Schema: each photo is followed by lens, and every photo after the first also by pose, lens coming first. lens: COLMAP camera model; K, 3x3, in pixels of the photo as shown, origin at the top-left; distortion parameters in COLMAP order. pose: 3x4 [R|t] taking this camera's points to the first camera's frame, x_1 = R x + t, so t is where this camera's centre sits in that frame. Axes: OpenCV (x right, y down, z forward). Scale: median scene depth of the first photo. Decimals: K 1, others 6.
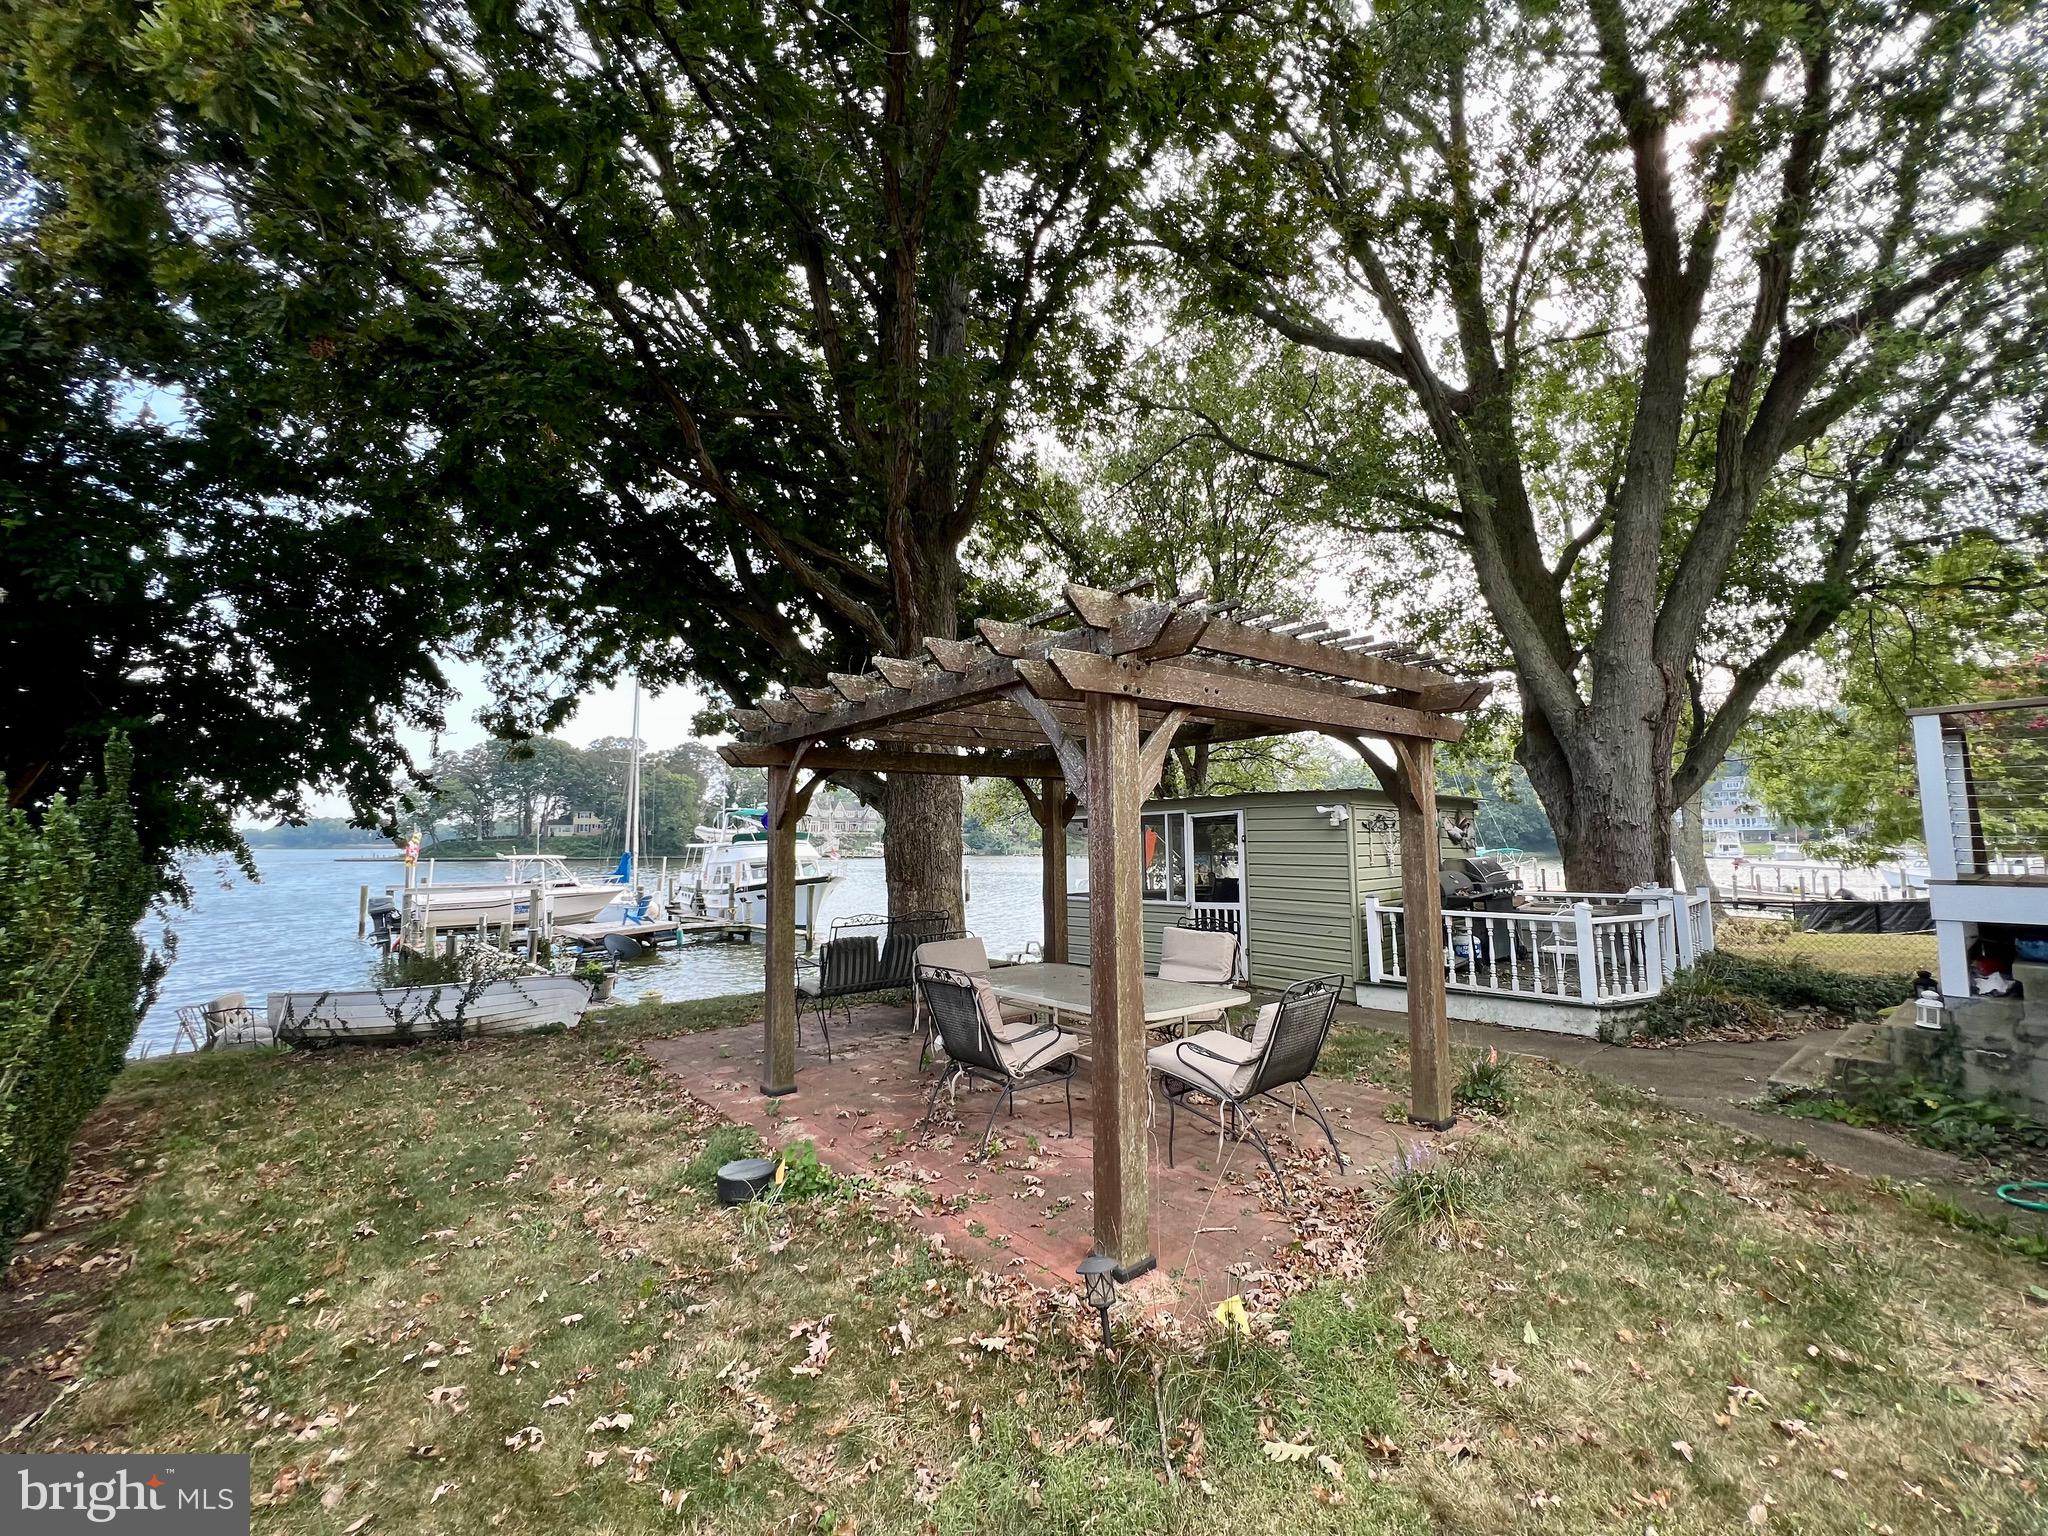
lens RADIAL K [[820.0, 0, 1023.3], [0, 820.0, 772.9], [0, 0, 1]] dist [-0.003015, 0.000319]
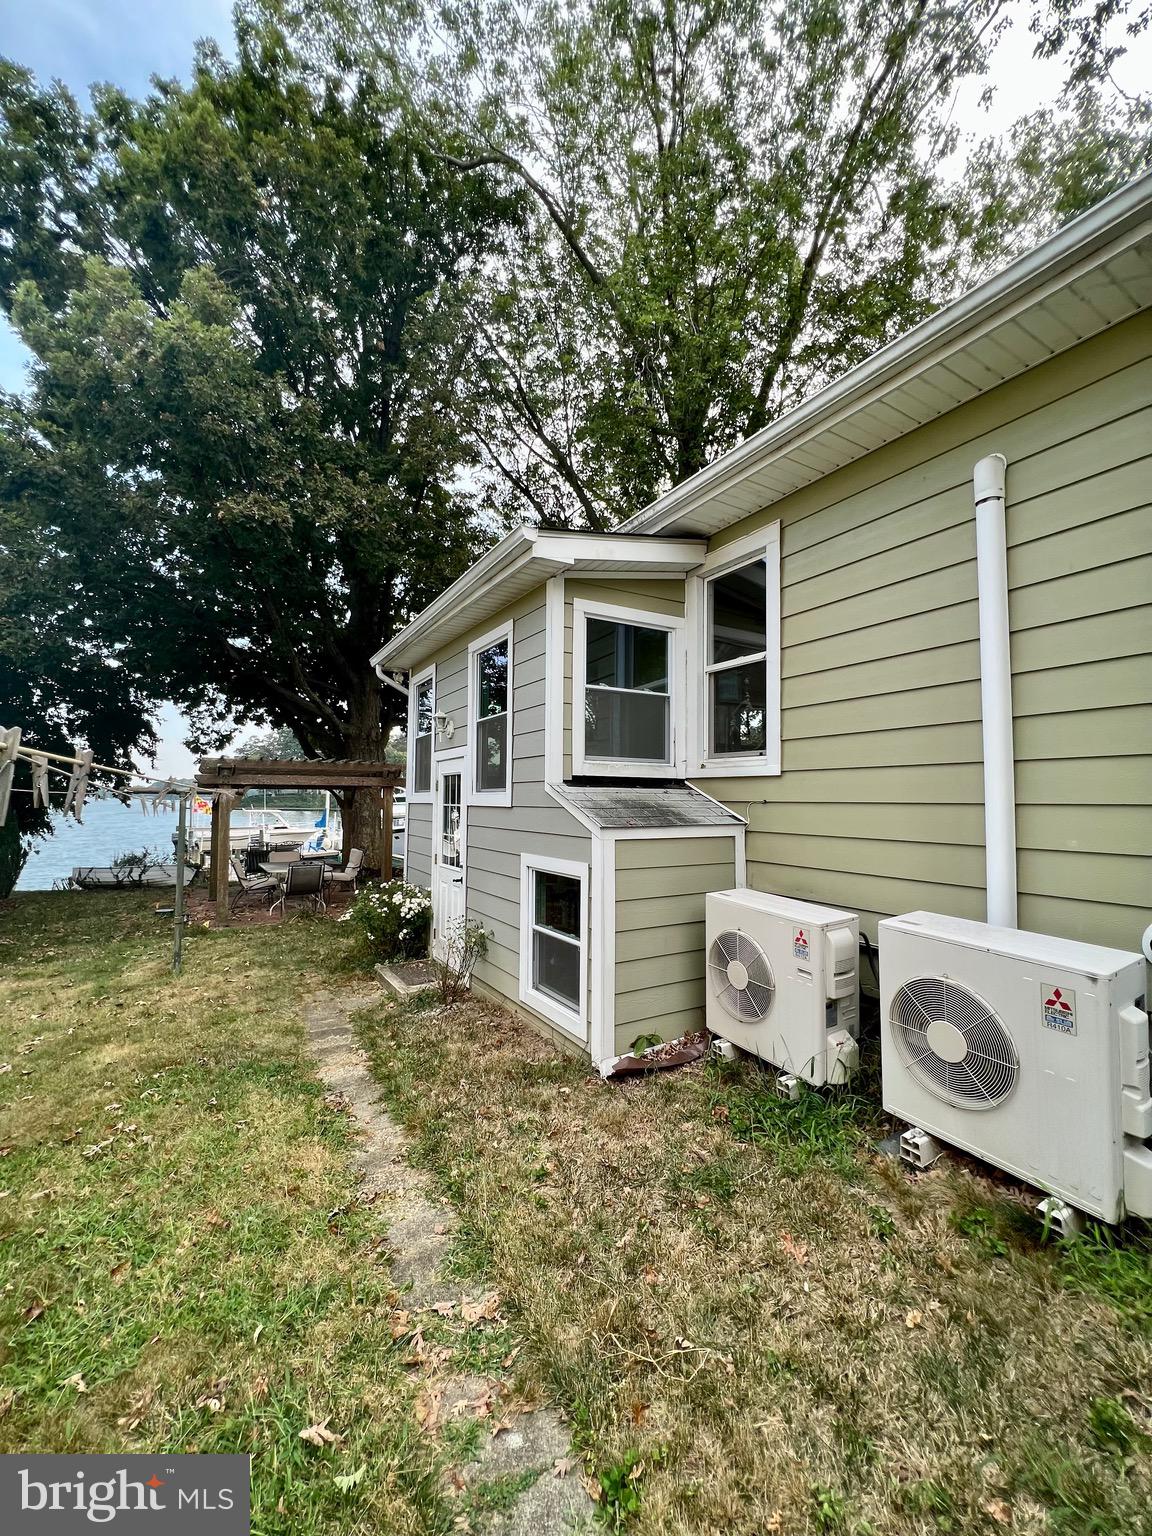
lens RADIAL K [[615.0, 0, 575.9], [0, 615.0, 763.2], [0, 0, 1]] dist [-0.003015, 0.000319]
pose [[0.991052, 0.005433, -0.133363, 0.587700], [-0.001789, 0.999622, 0.027427, -0.076107], [0.133462, -0.026943, 0.990688, -0.455899]]
